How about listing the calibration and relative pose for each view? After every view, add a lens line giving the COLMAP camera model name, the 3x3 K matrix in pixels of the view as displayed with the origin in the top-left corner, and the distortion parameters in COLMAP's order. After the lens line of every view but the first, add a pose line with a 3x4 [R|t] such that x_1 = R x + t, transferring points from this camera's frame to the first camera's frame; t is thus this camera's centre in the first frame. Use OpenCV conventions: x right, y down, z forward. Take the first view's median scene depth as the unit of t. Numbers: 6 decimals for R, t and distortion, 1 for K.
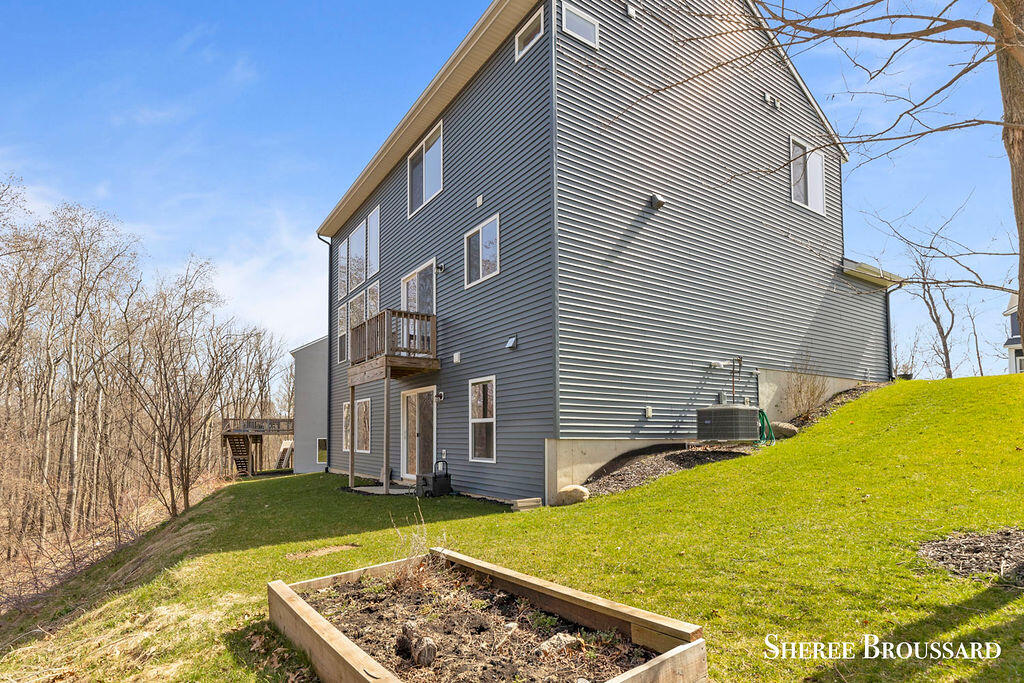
lens RADIAL K [[525.3, 0, 508.9], [0, 525.3, 358.1], [0, 0, 1]] dist [-0.003915, -0.000828]
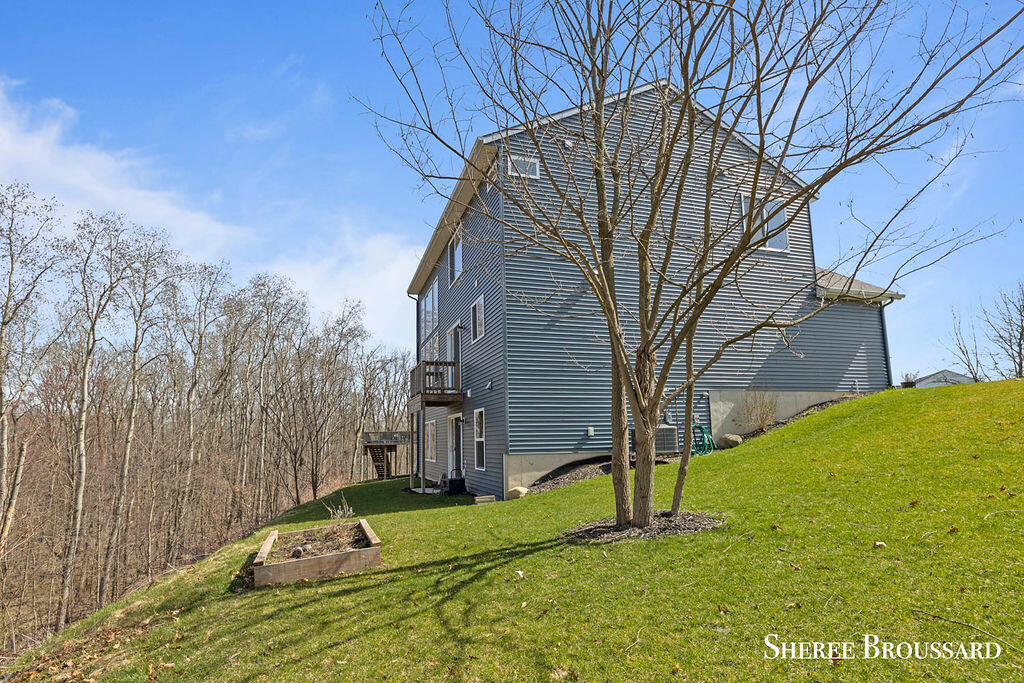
lens RADIAL K [[495.0, 0, 513.6], [0, 495.0, 320.6], [0, 0, 1]] dist [-0.002073, -0.000377]
pose [[0.968716, -0.074818, -0.236624, 0.318783], [0.053495, 0.994011, -0.095294, -0.057197], [0.242337, 0.079655, 0.966917, -0.243620]]
